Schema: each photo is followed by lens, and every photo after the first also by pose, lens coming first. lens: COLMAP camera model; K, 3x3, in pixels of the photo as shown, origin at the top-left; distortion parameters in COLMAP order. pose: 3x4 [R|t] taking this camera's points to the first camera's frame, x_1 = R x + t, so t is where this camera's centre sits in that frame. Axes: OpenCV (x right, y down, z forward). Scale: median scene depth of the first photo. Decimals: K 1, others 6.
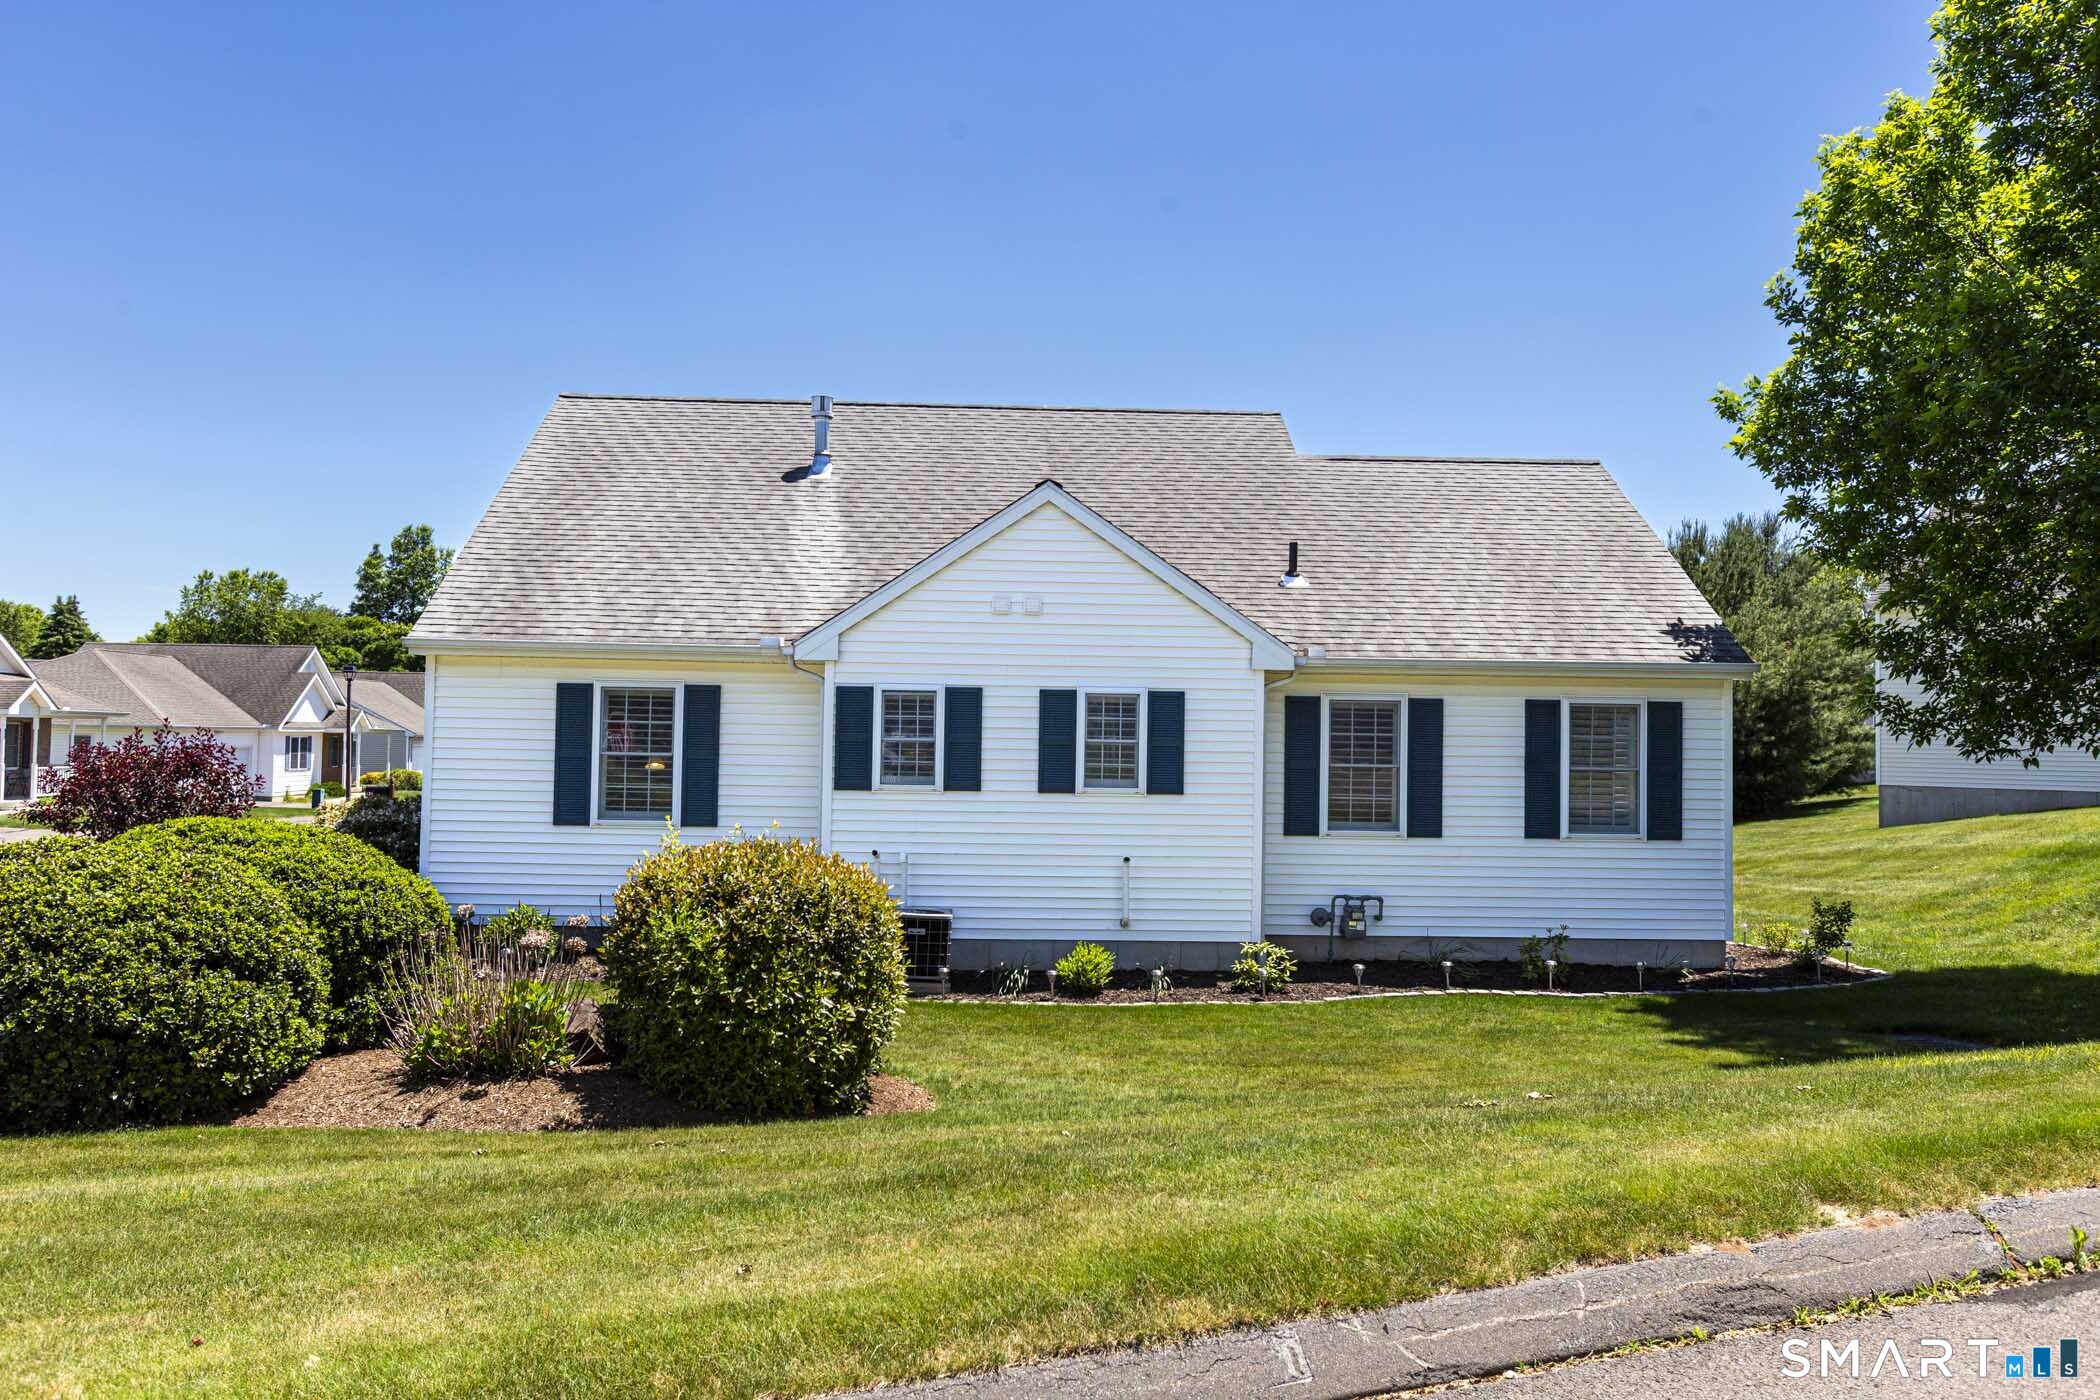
lens RADIAL K [[1635.6, 0, 1046.0], [0, 1635.6, 704.5], [0, 0, 1]] dist [-0.009833, 0.000148]
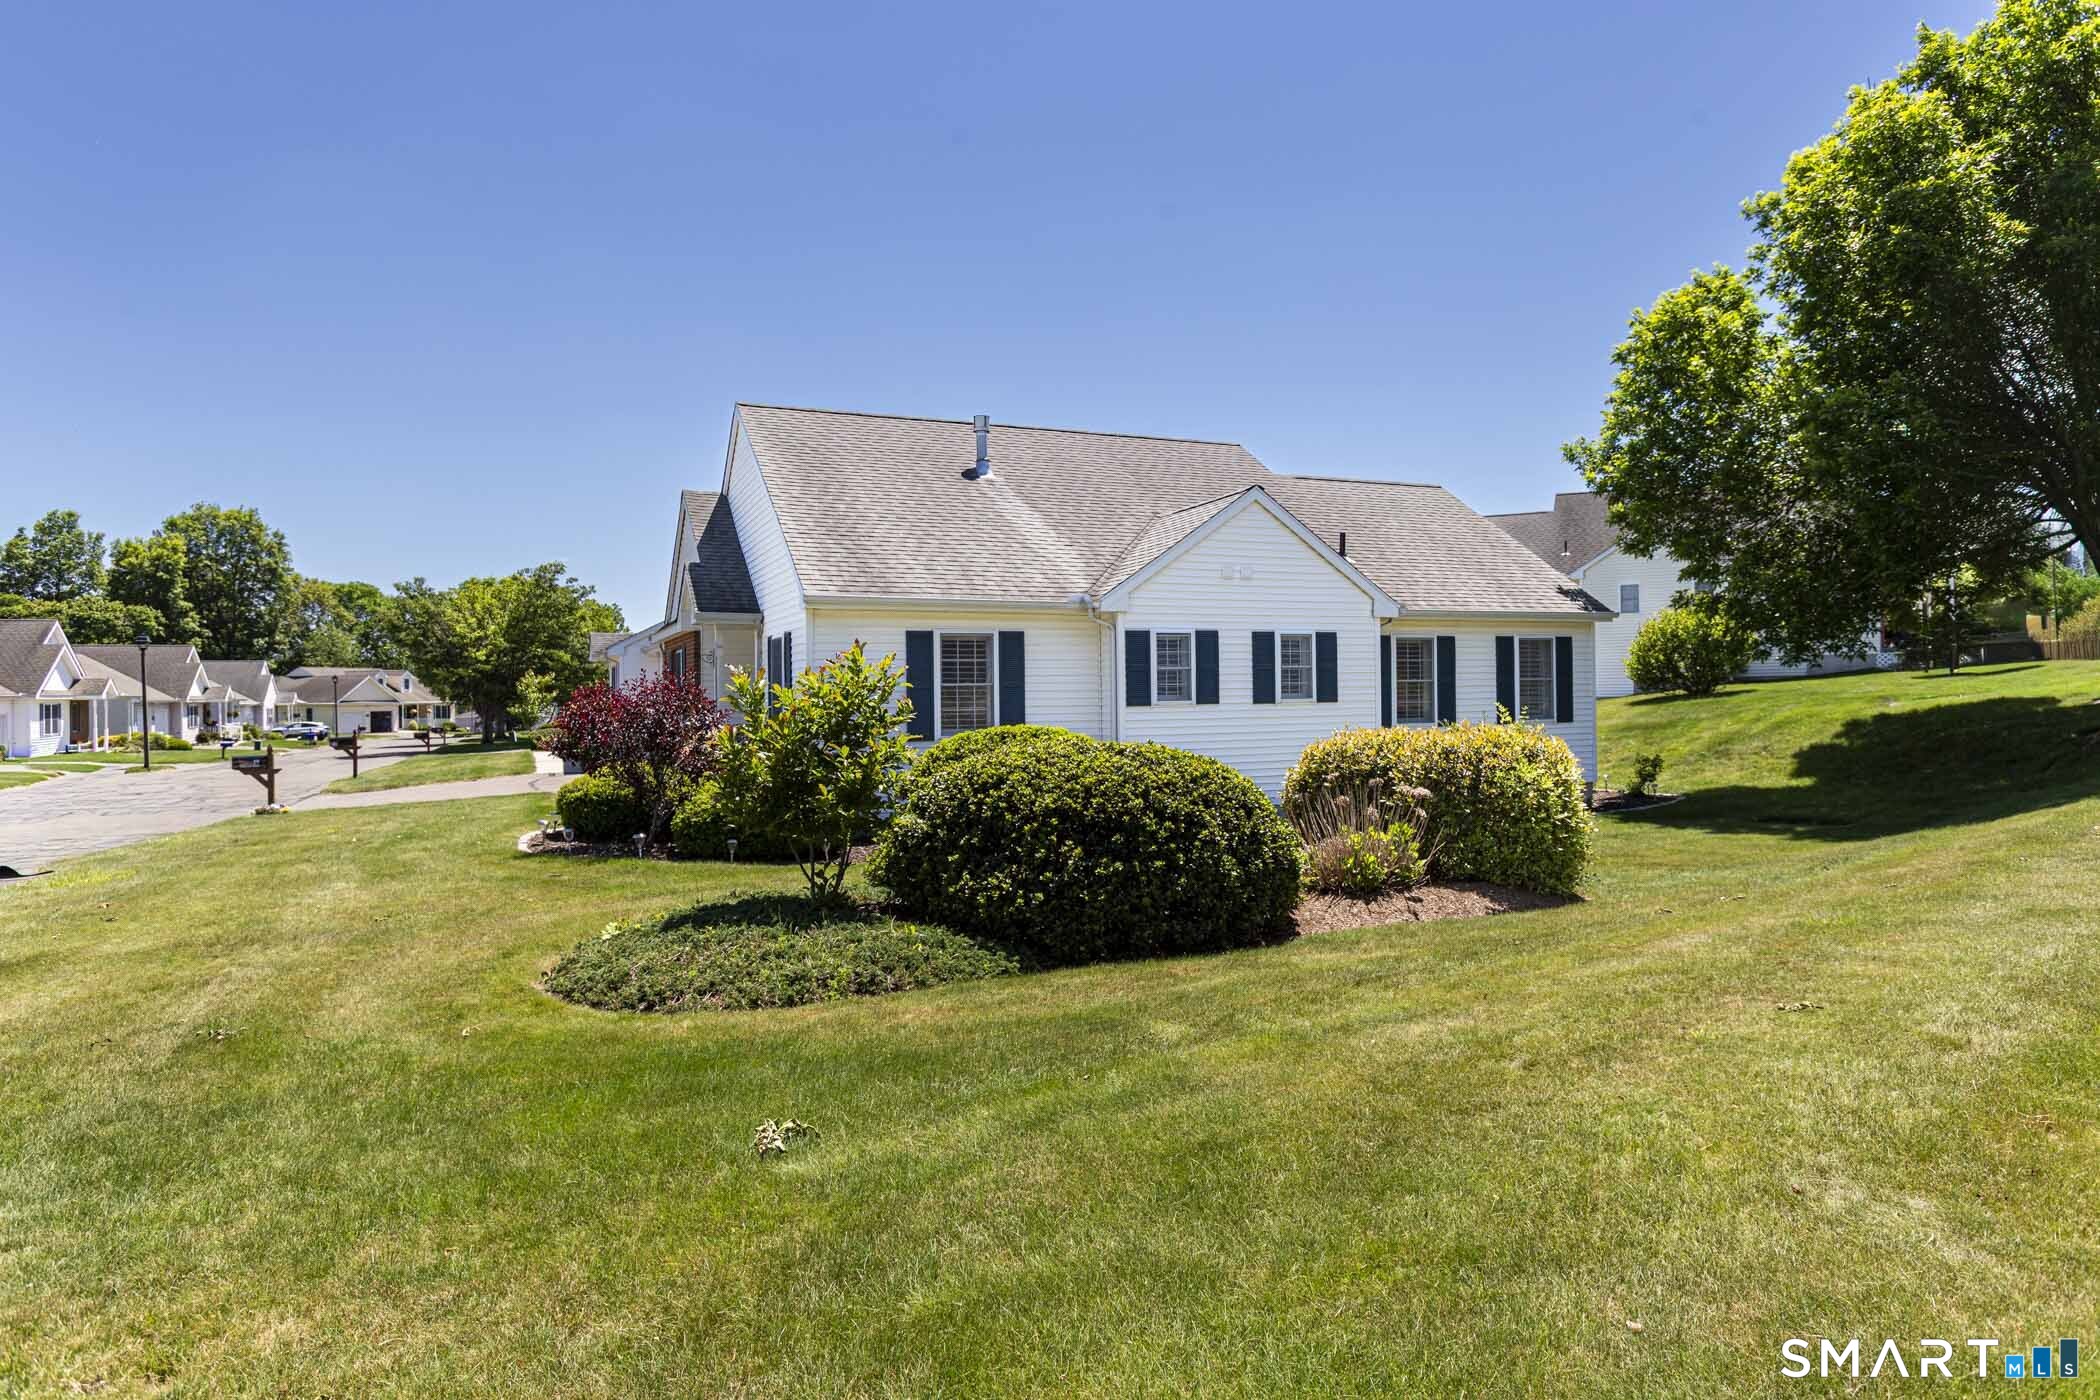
lens RADIAL K [[1212.8, 0, 1055.9], [0, 1212.8, 696.9], [0, 0, 1]] dist [-0.002841, -0.000420]
pose [[0.930268, -0.028740, 0.365754, -0.540599], [0.018766, 0.999350, 0.030795, 0.011540], [-0.366401, -0.021784, 0.930202, 0.074101]]
